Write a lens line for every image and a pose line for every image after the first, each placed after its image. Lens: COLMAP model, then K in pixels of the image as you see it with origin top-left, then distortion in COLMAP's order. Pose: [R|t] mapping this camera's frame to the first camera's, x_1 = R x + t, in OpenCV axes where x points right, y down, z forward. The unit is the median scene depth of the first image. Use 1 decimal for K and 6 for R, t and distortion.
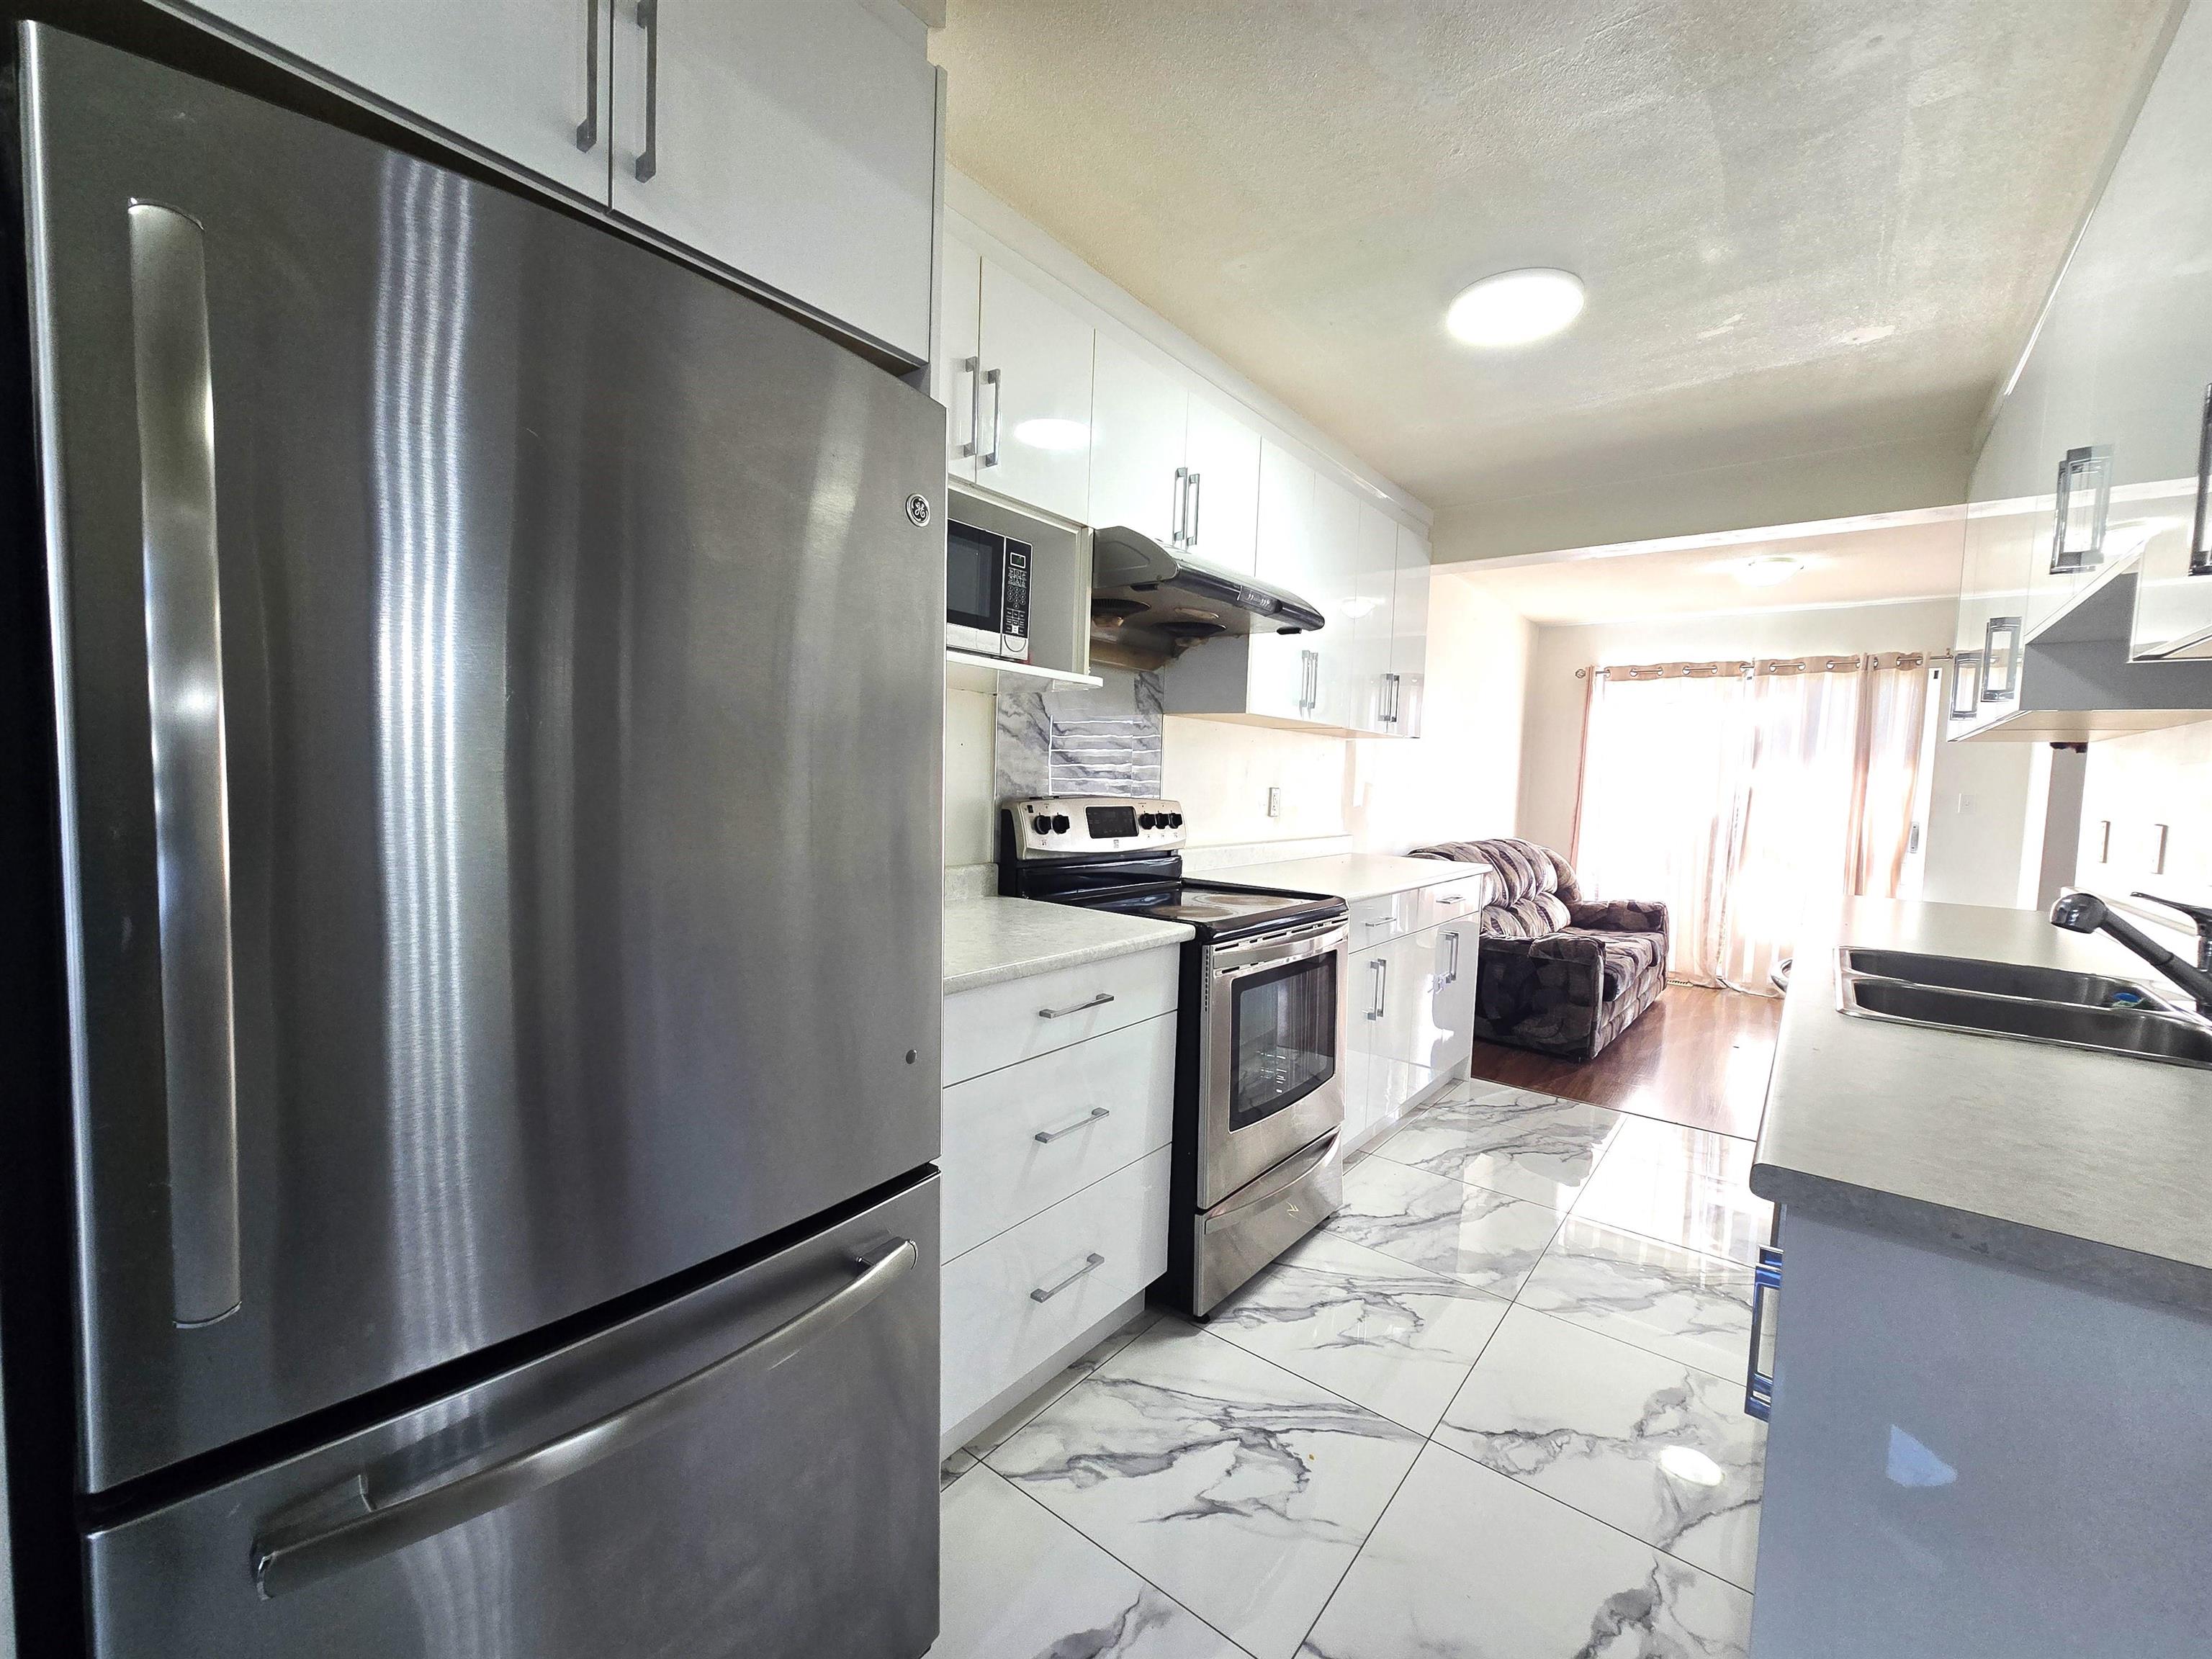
lens RADIAL K [[888.2, 0, 1106.0], [0, 888.2, 829.5], [0, 0, 1]] dist [-0.003098, -0.000263]
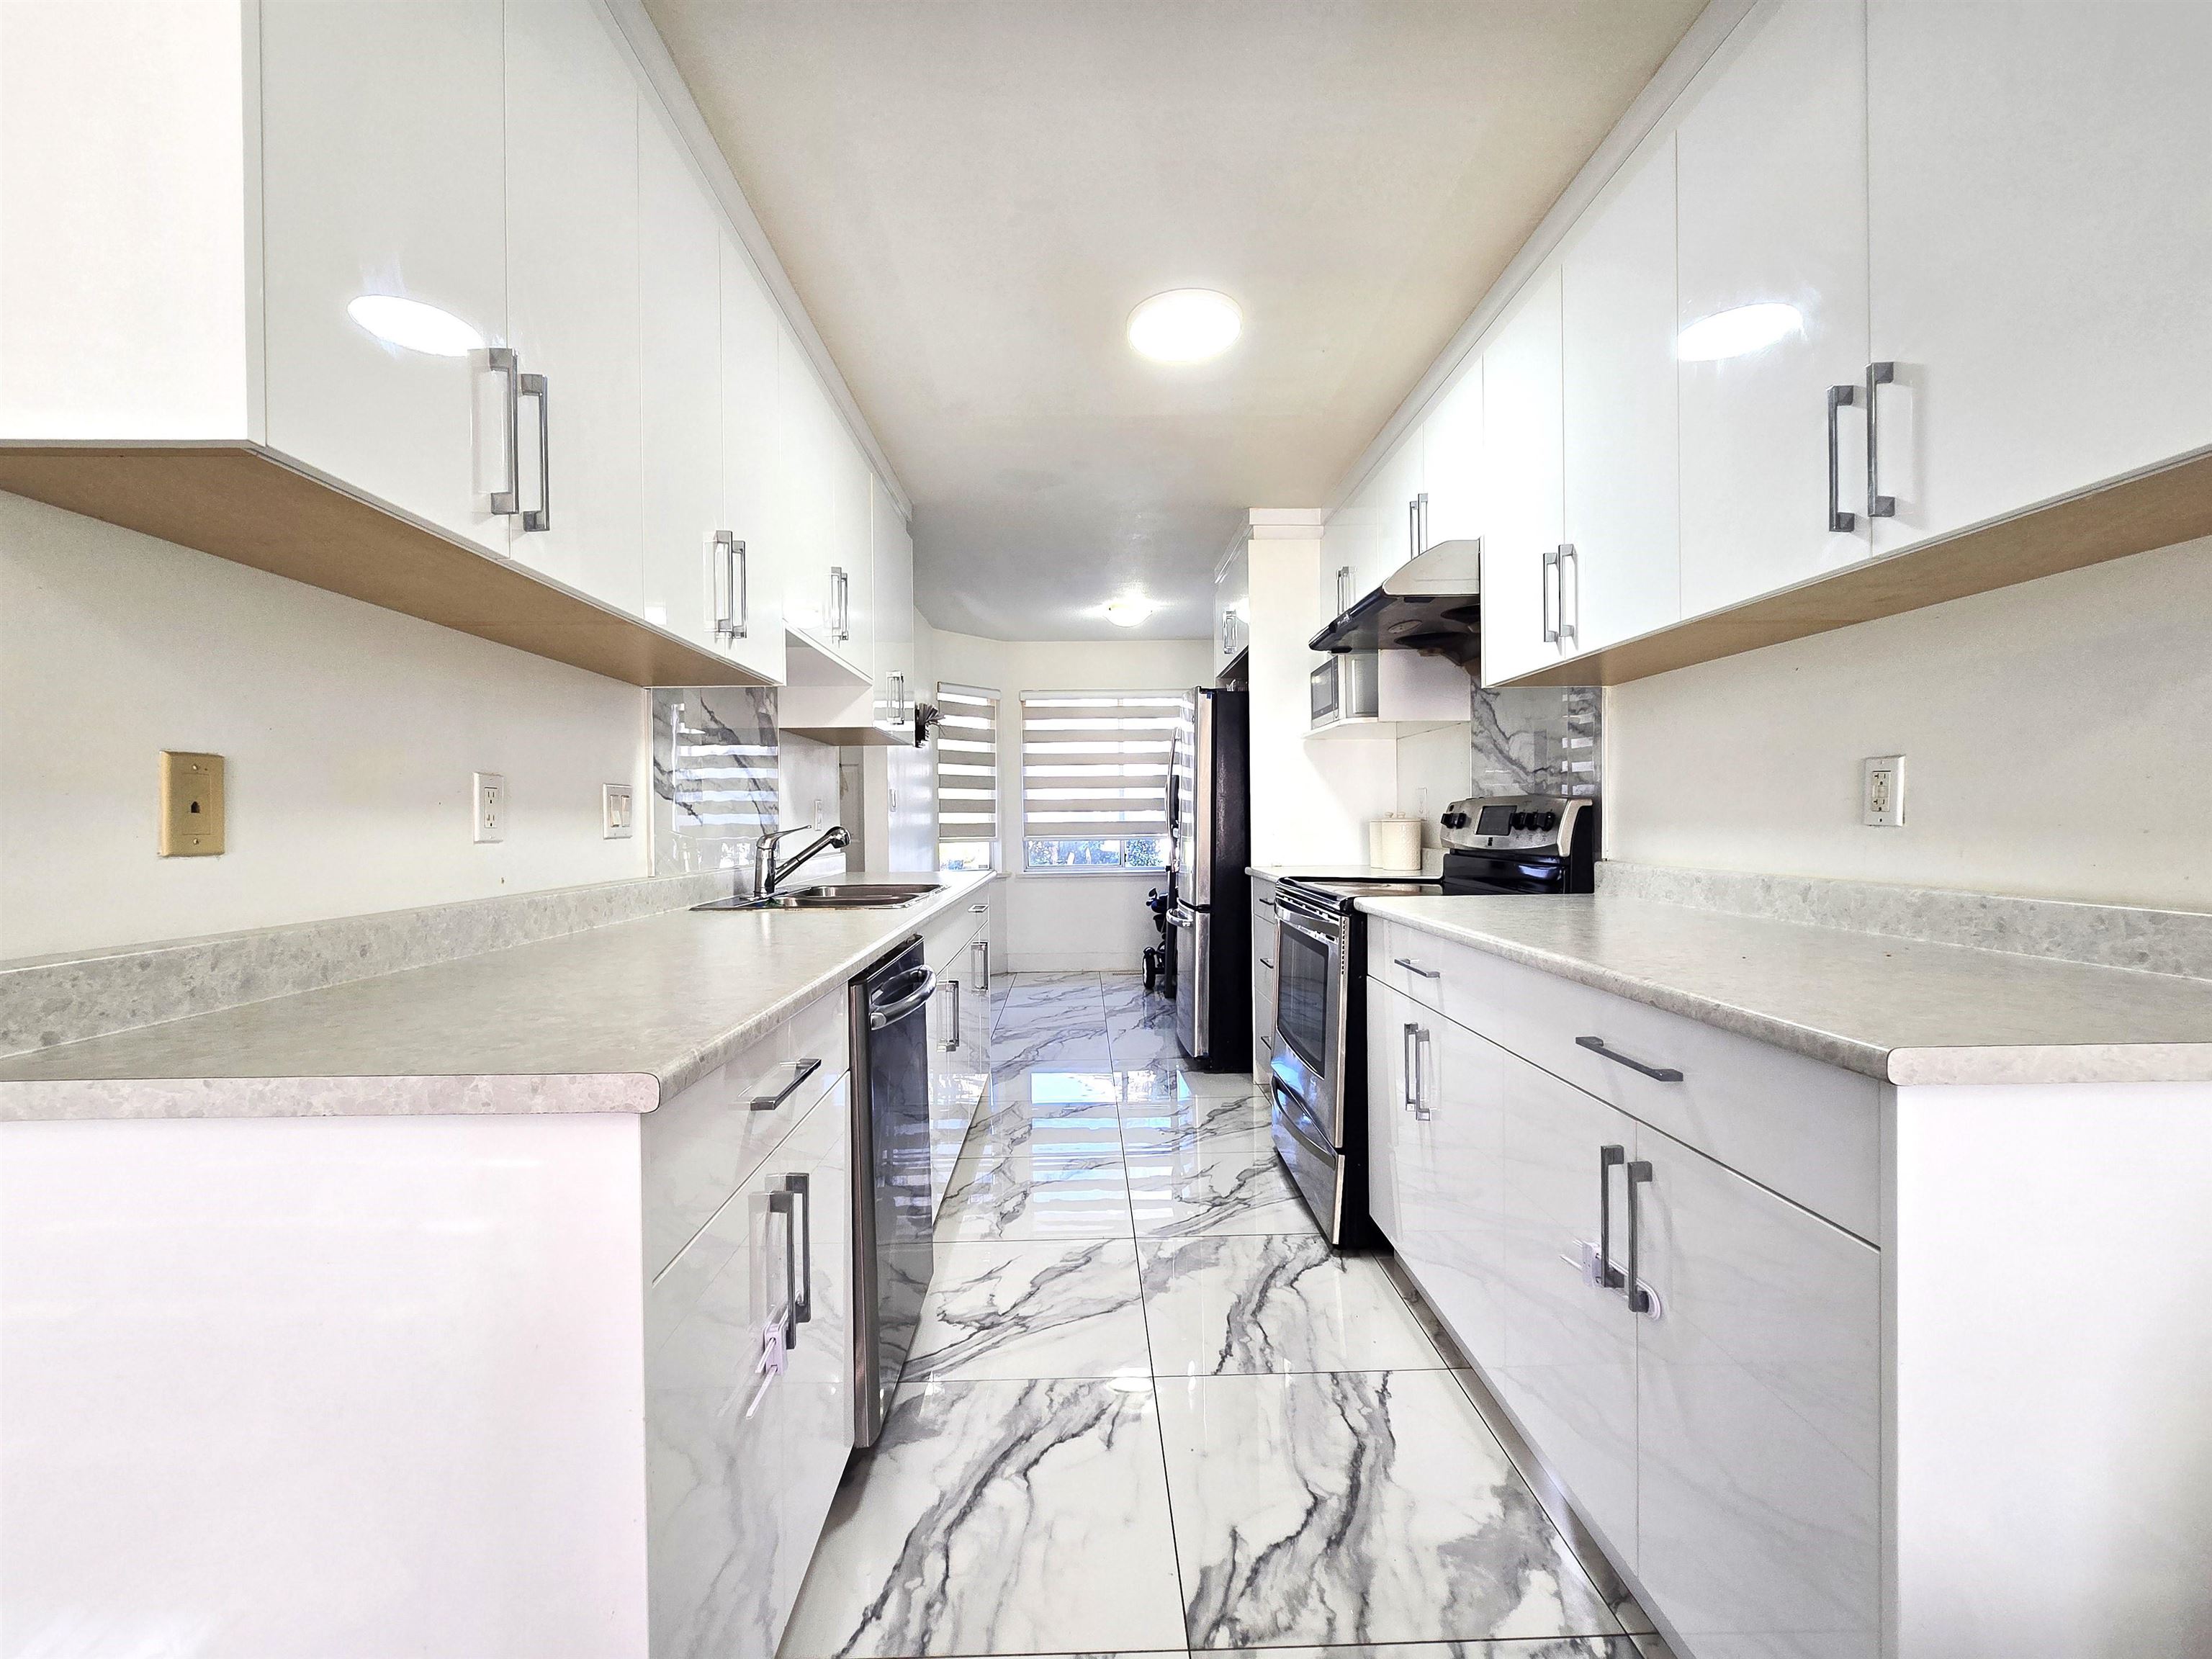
lens RADIAL K [[888.2, 0, 1106.0], [0, 888.2, 829.5], [0, 0, 1]] dist [-0.003098, -0.000263]
pose [[-0.758103, -0.019879, -0.651832, 1.065609], [-0.057780, 0.997652, 0.036774, -0.010544], [0.649570, 0.065541, -0.757471, 1.559939]]
